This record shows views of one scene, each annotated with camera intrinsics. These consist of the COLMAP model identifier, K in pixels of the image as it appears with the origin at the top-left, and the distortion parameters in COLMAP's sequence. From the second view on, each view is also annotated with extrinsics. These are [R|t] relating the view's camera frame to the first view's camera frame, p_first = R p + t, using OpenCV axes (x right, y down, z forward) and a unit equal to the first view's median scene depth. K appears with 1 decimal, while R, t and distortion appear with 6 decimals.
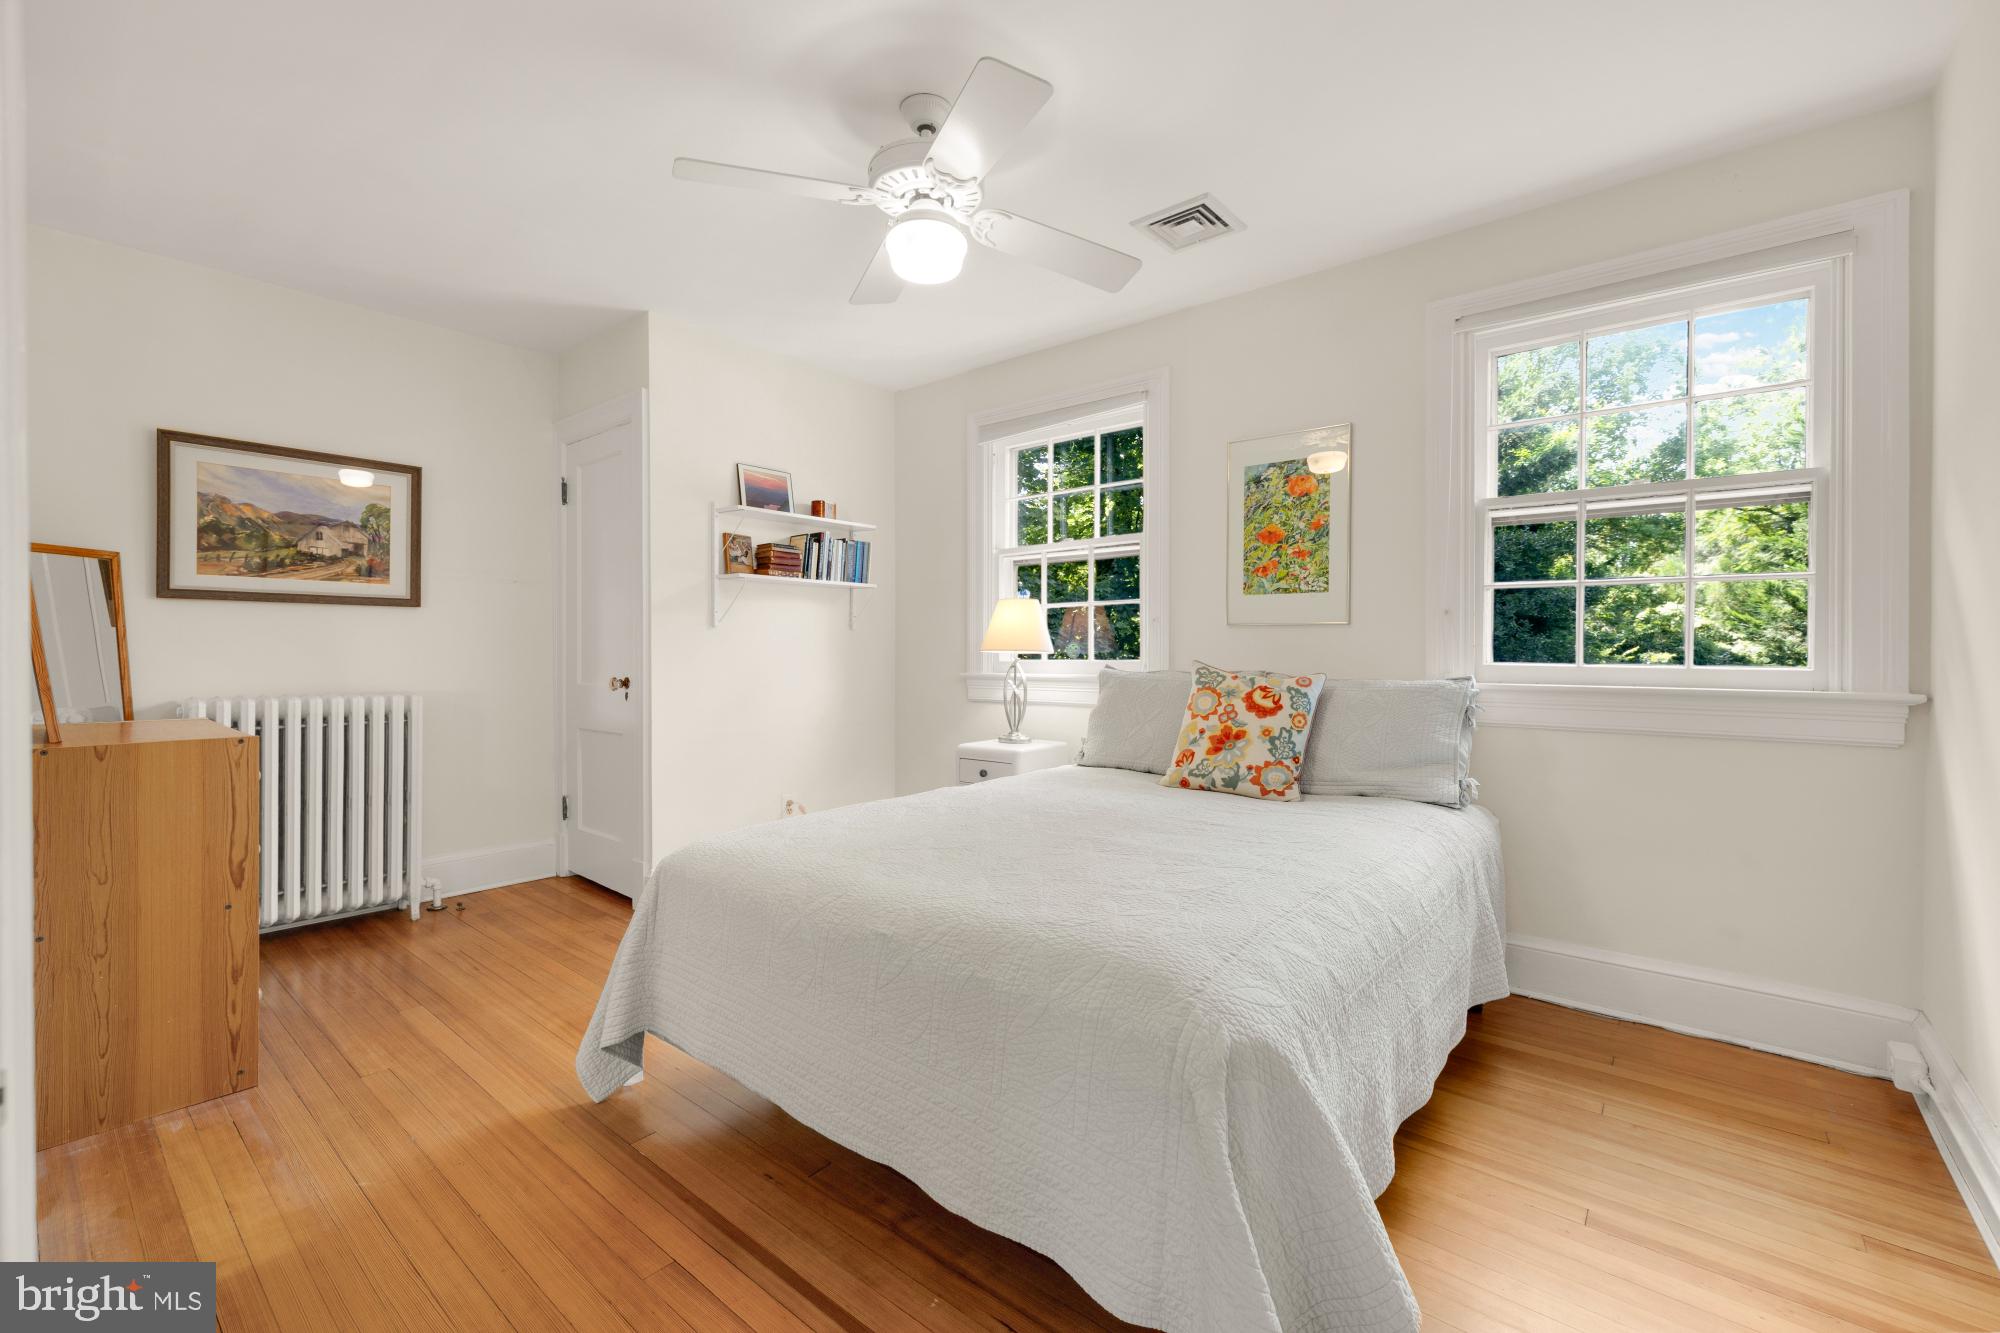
lens RADIAL K [[844.6, 0, 999.4], [0, 844.6, 649.2], [0, 0, 1]] dist [0.002163, -0.000107]
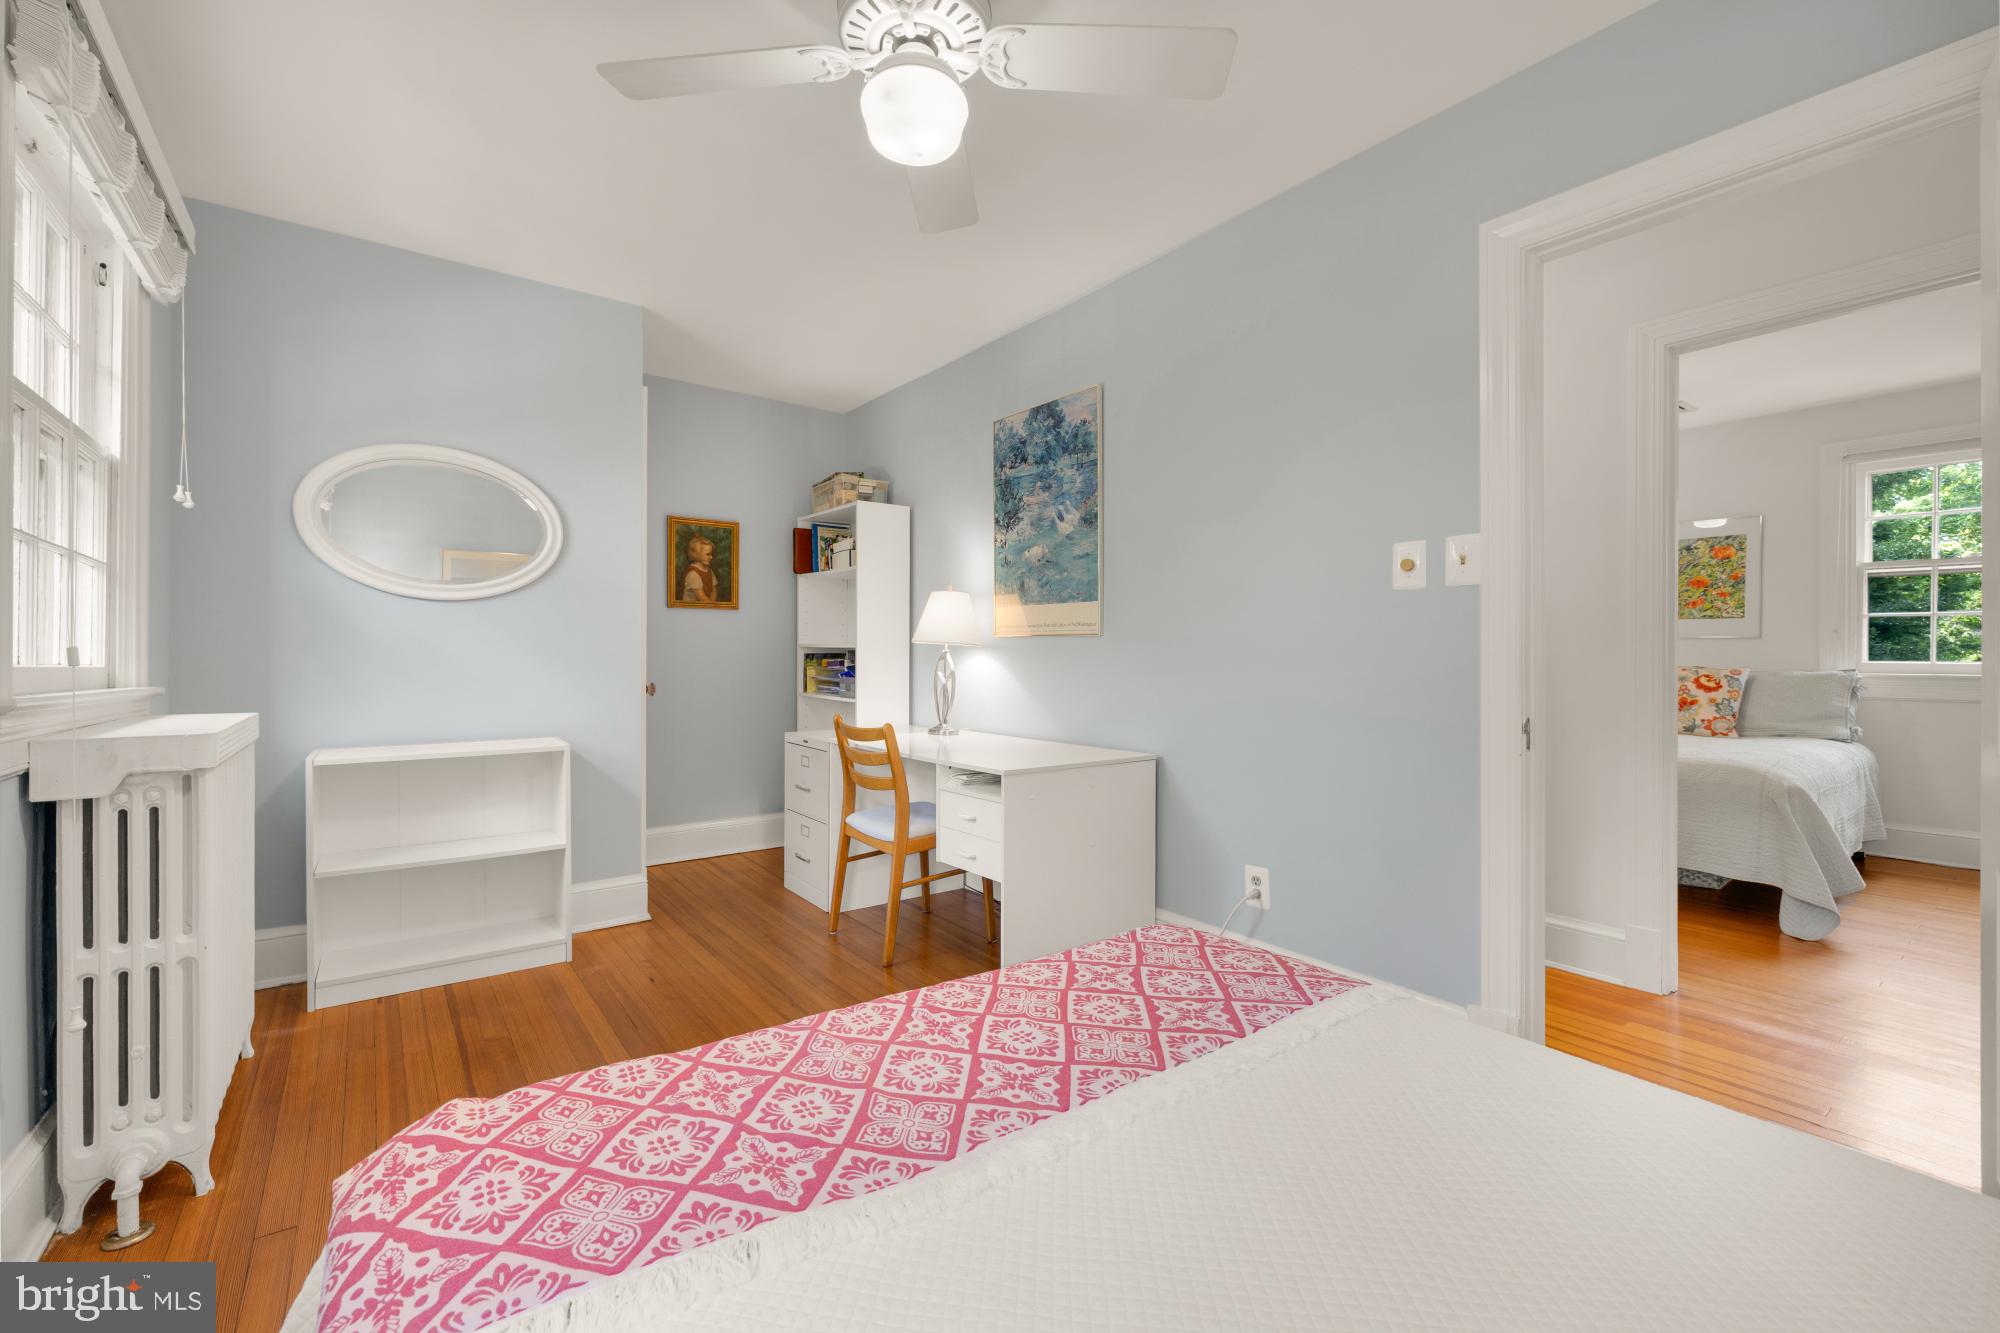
lens RADIAL K [[844.6, 0, 1005.7], [0, 844.6, 666.9], [0, 0, 1]] dist [0.002163, -0.000107]
pose [[0.977140, 0.002934, -0.212576, -0.721027], [-0.001894, 0.999985, 0.005097, 0.023206], [0.212588, -0.004578, 0.977131, -0.987066]]
